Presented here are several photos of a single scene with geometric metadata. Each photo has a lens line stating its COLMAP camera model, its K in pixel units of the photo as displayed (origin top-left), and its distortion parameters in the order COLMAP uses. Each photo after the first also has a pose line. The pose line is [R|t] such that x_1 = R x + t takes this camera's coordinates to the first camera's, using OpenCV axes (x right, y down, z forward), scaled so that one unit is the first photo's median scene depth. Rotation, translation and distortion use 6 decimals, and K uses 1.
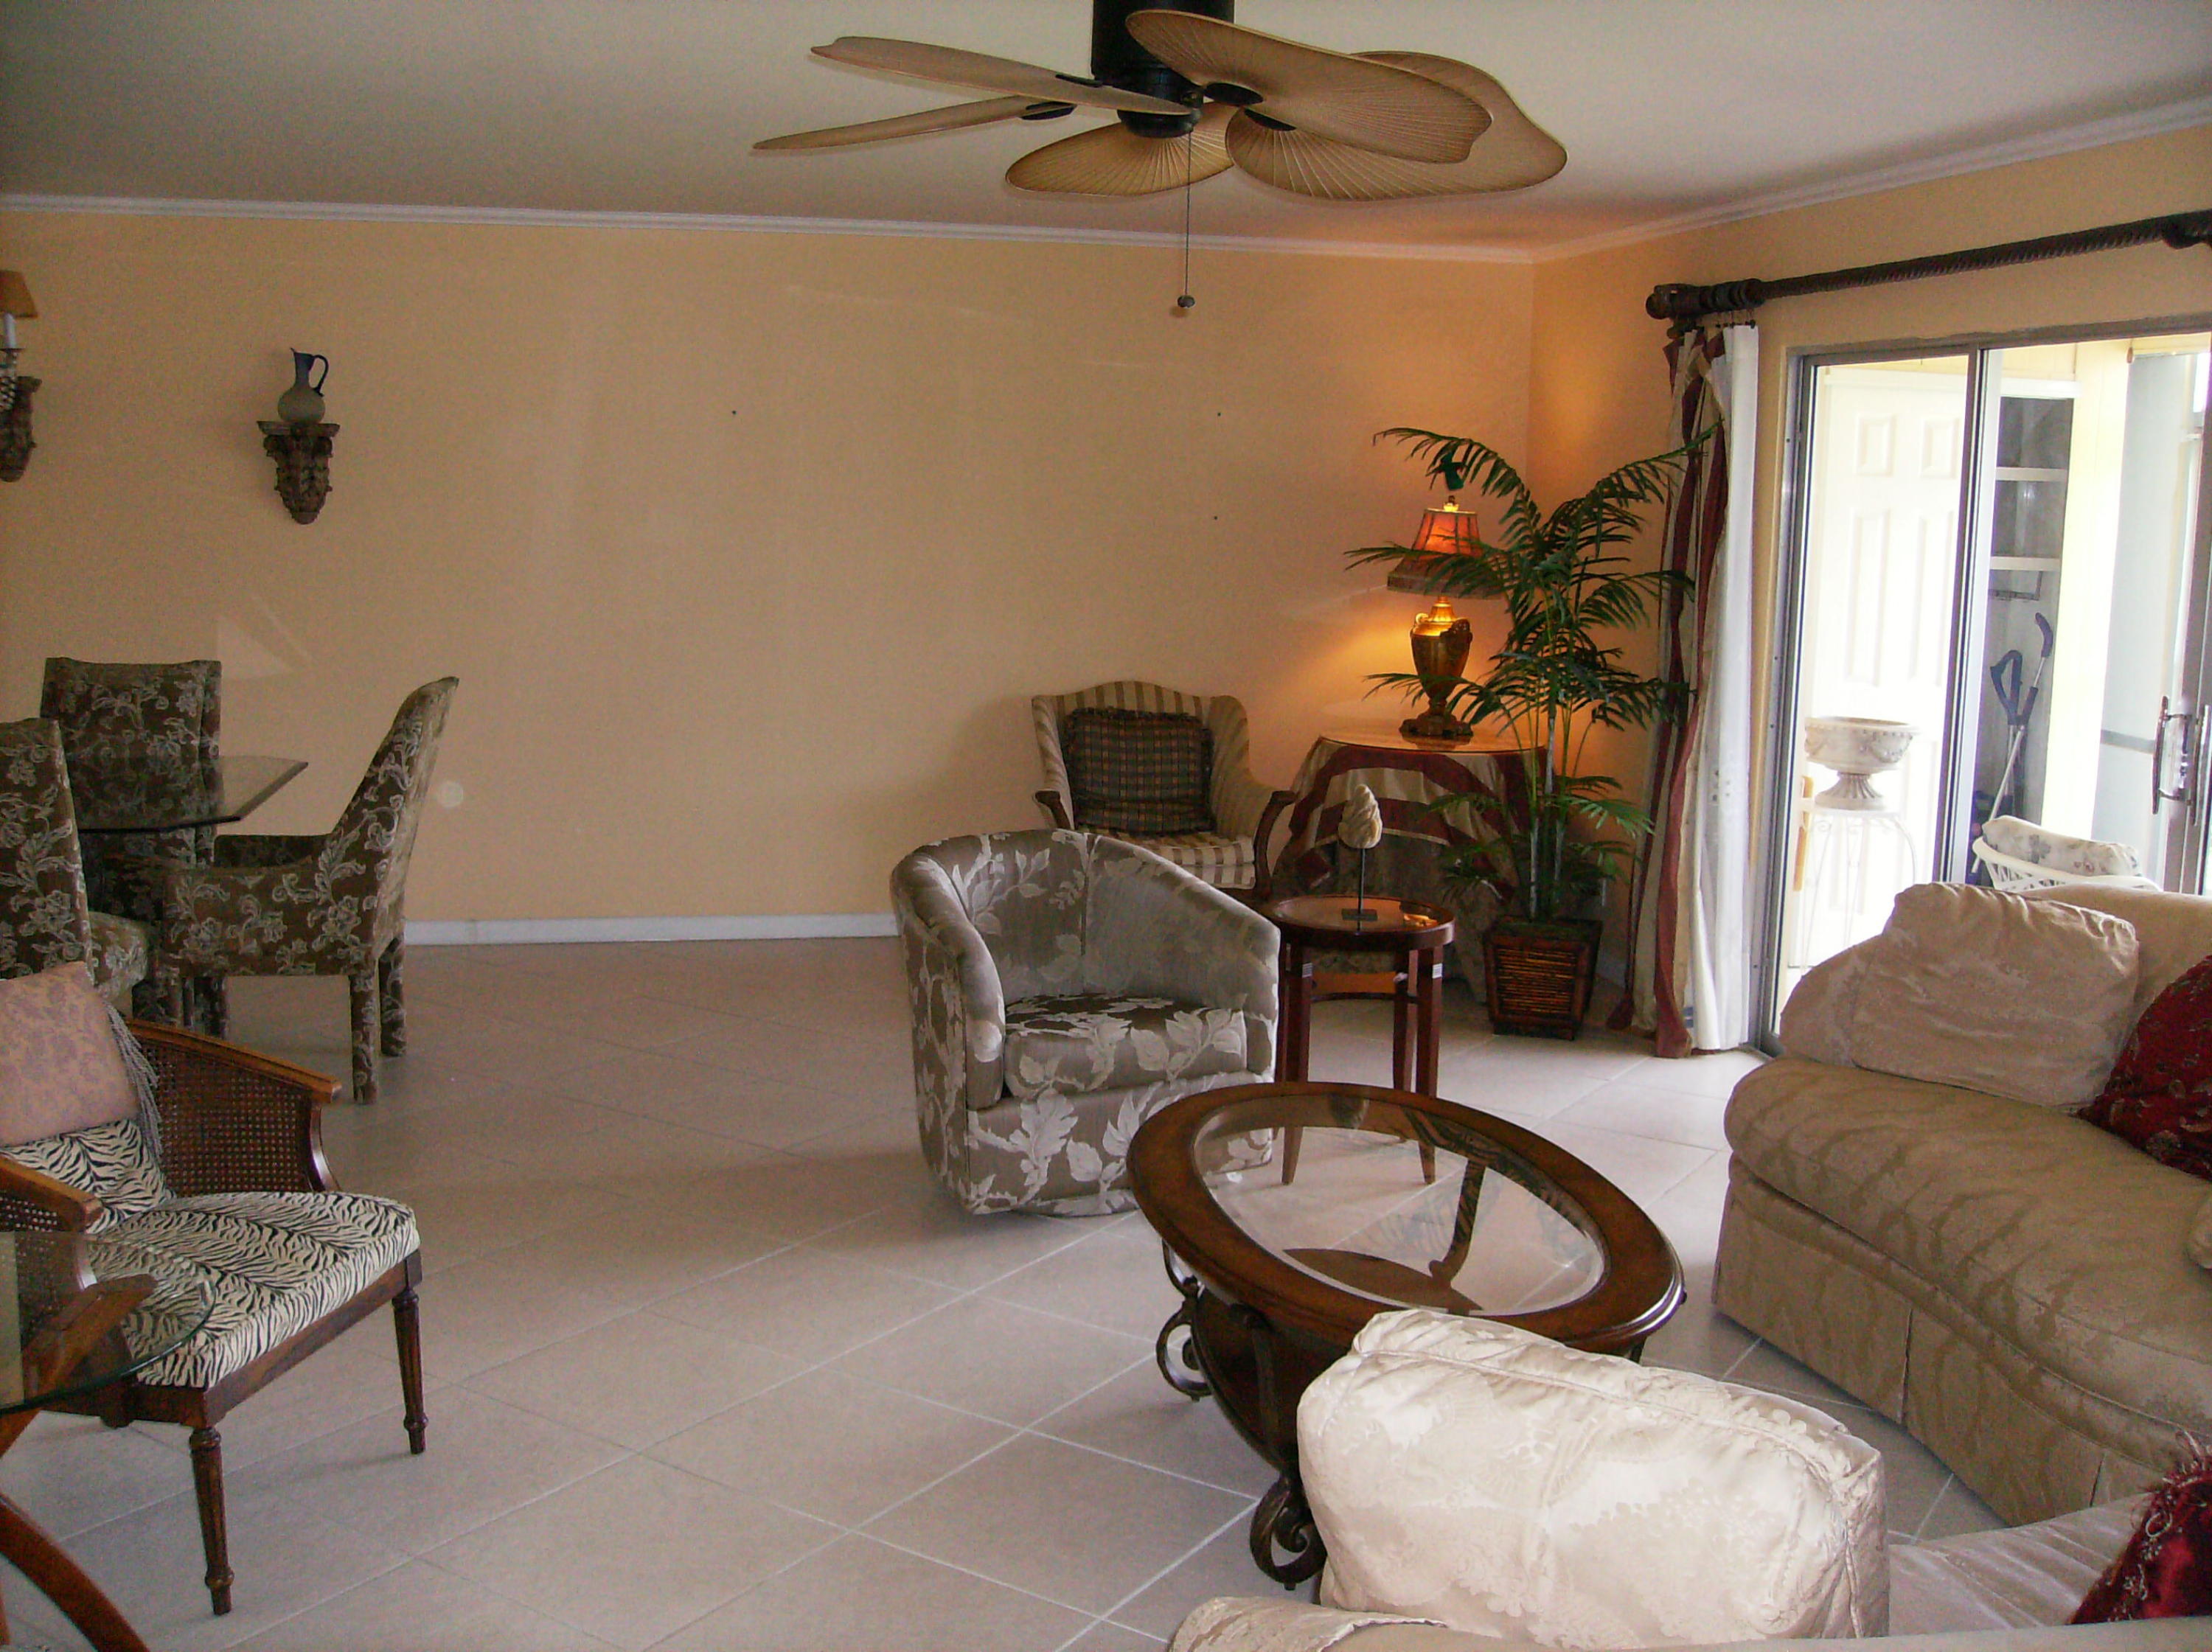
lens RADIAL K [[2203.3, 0, 1106.9], [0, 2203.3, 825.4], [0, 0, 1]] dist [-0.095542, 0.000000]
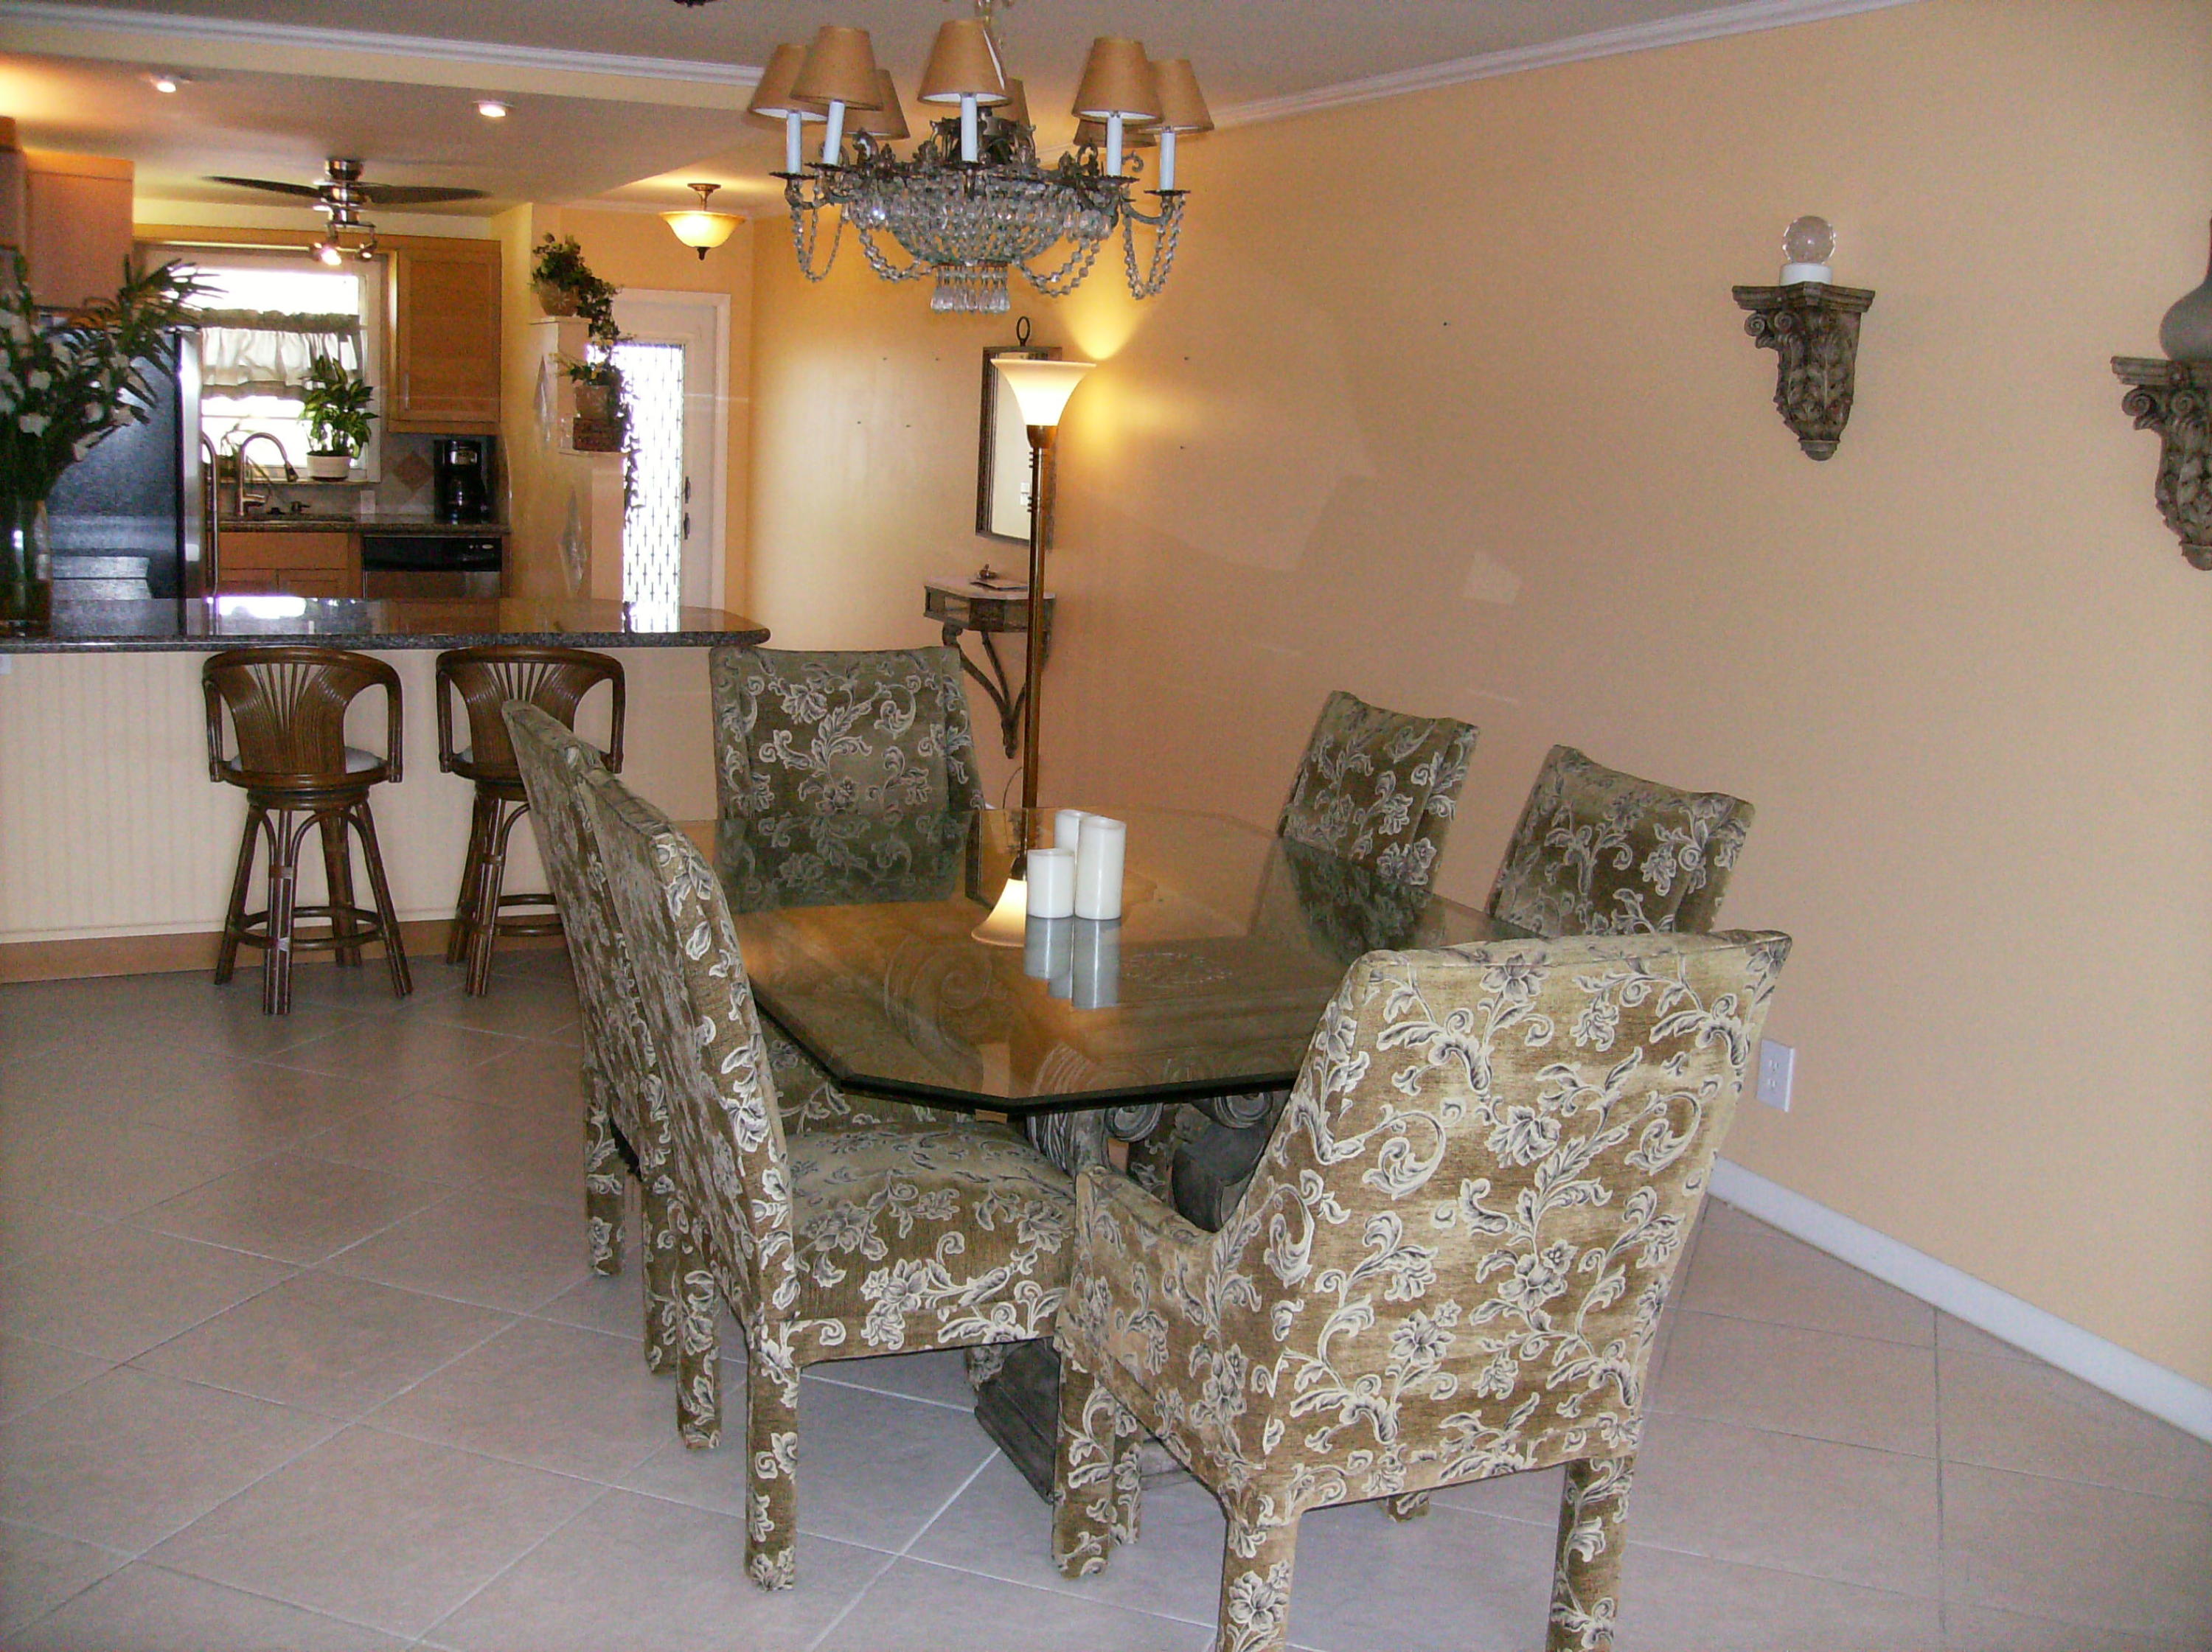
lens RADIAL K [[2203.3, 0, 1123.3], [0, 2203.3, 836.6], [0, 0, 1]] dist [-0.095542, 0.000000]
pose [[0.261567, 0.172155, -0.949708, 0.052350], [-0.186681, 0.974408, 0.125217, -0.107366], [0.946960, 0.144539, 0.287011, 0.722018]]
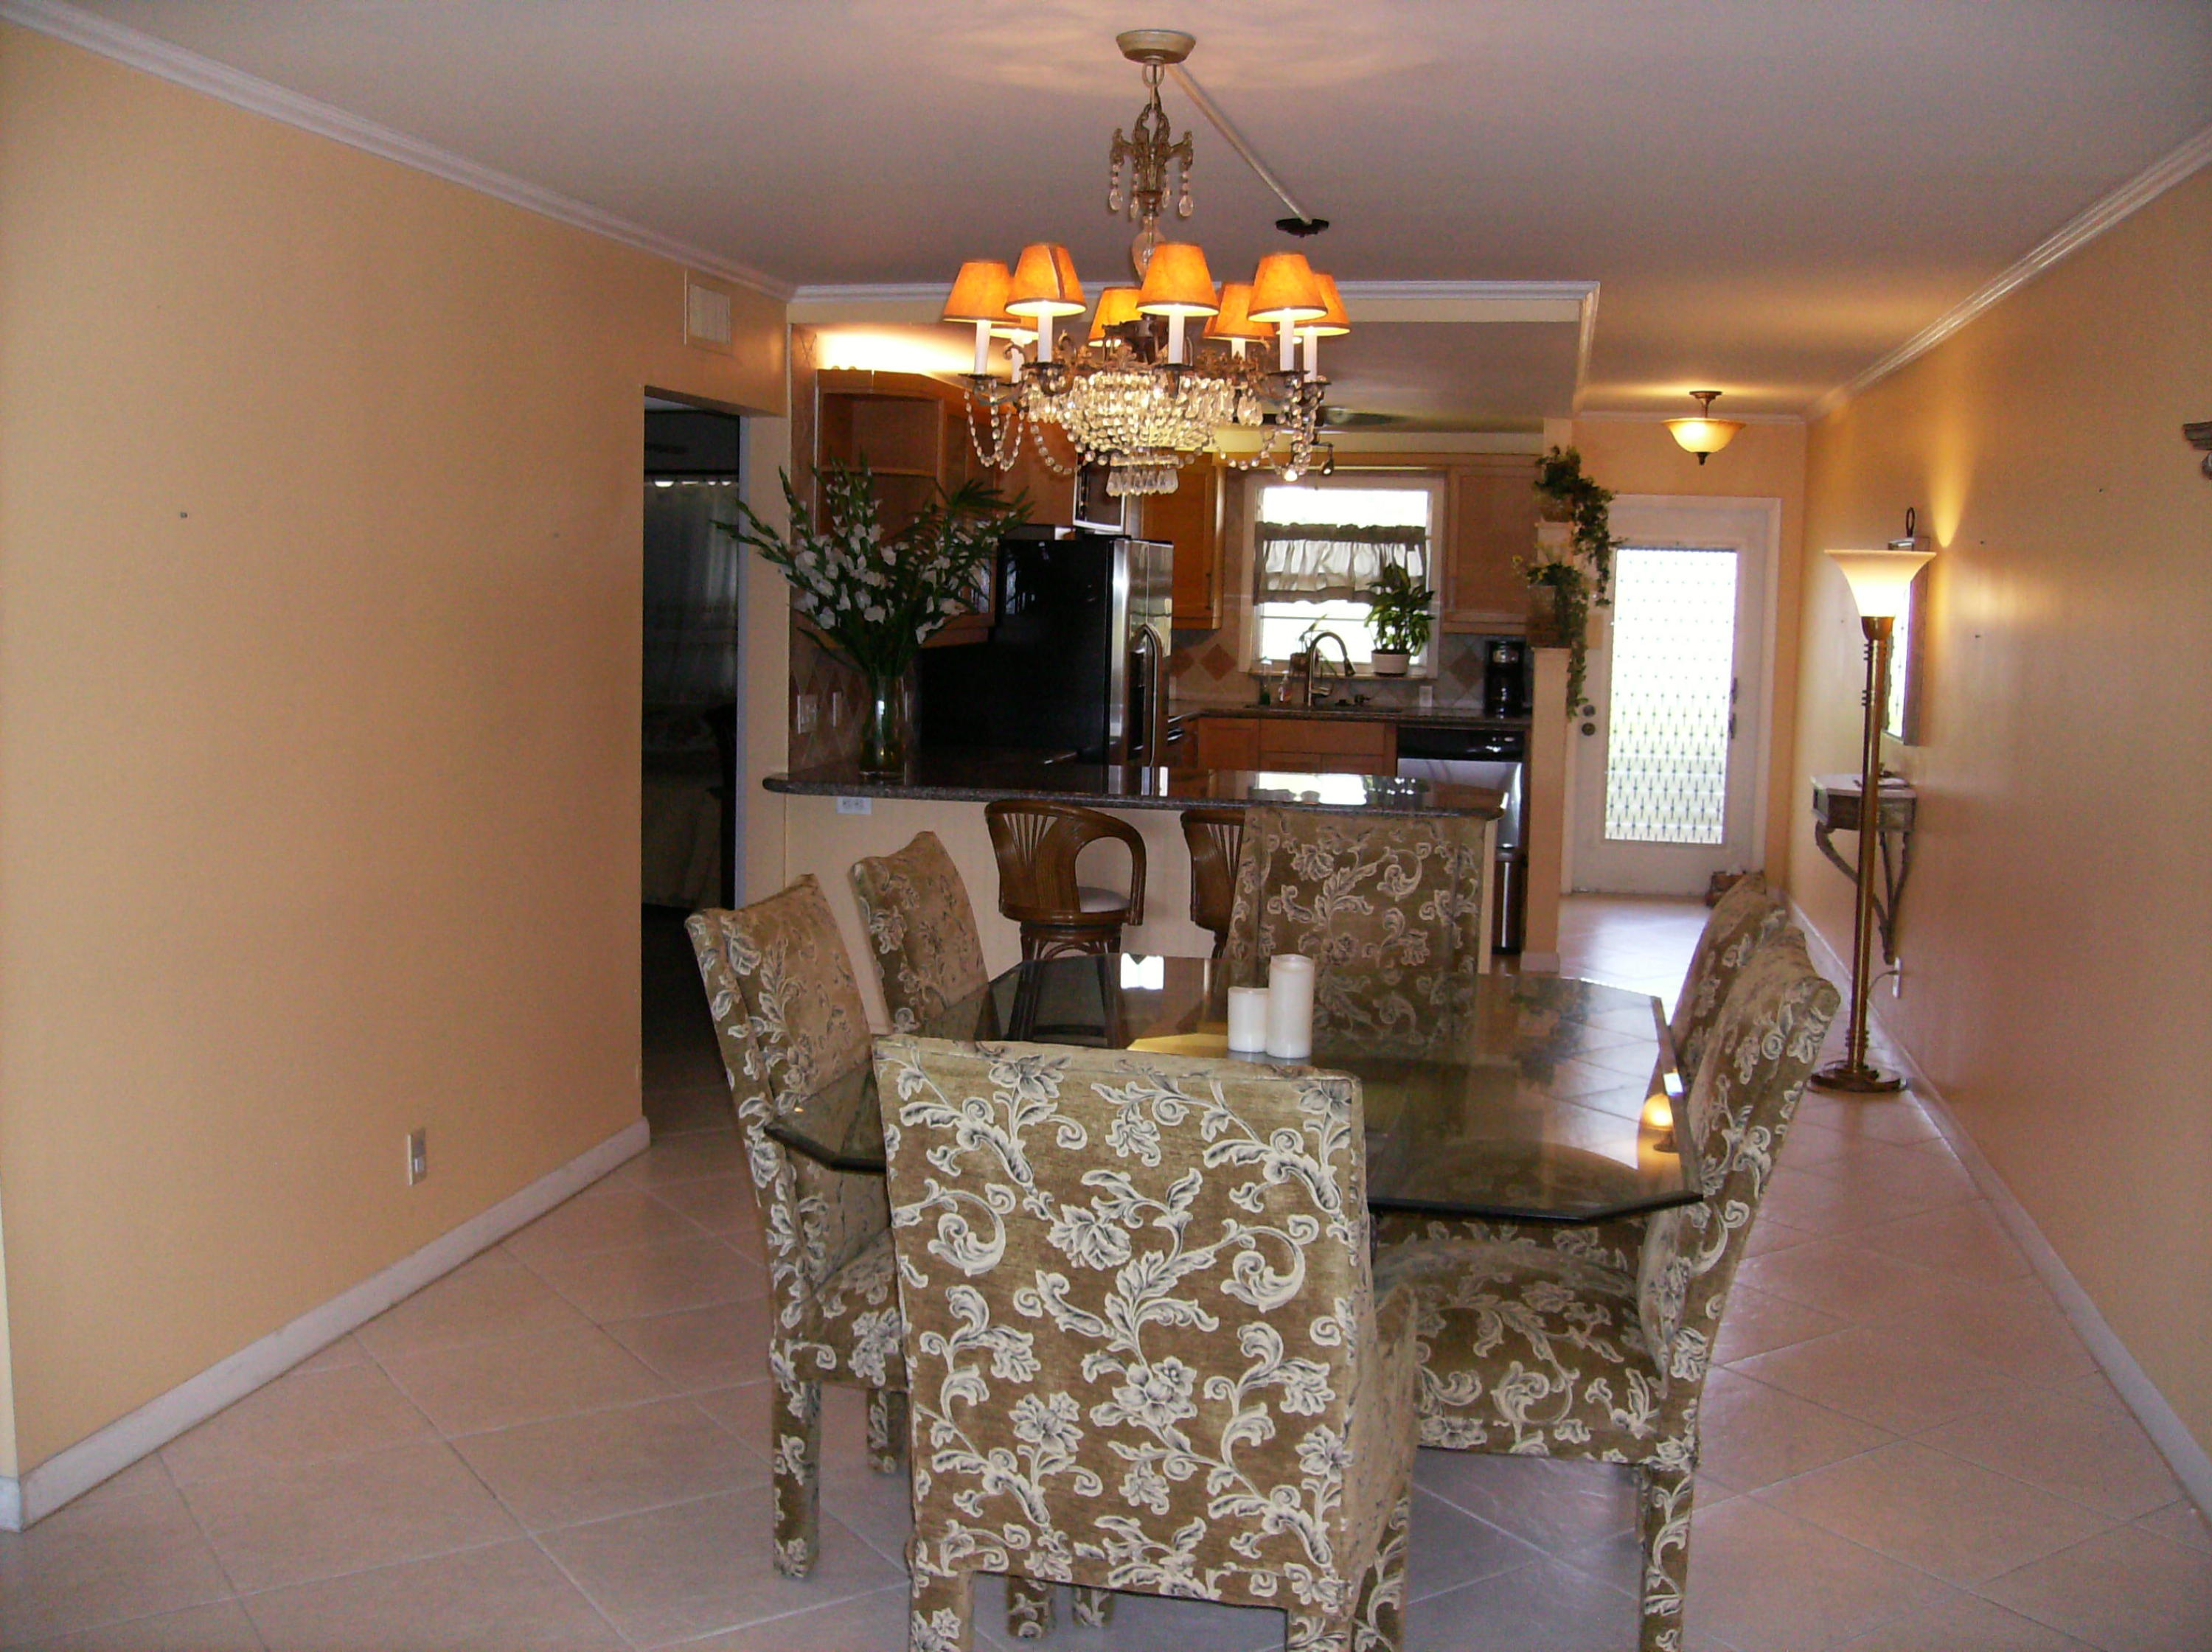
lens RADIAL K [[2203.3, 0, 1122.8], [0, 2203.3, 832.9], [0, 0, 1]] dist [-0.095542, 0.000000]
pose [[-0.364753, 0.074179, -0.928145, 0.080452], [-0.173055, 0.974052, 0.145858, -0.153877], [0.914881, 0.213822, -0.342451, 1.038126]]
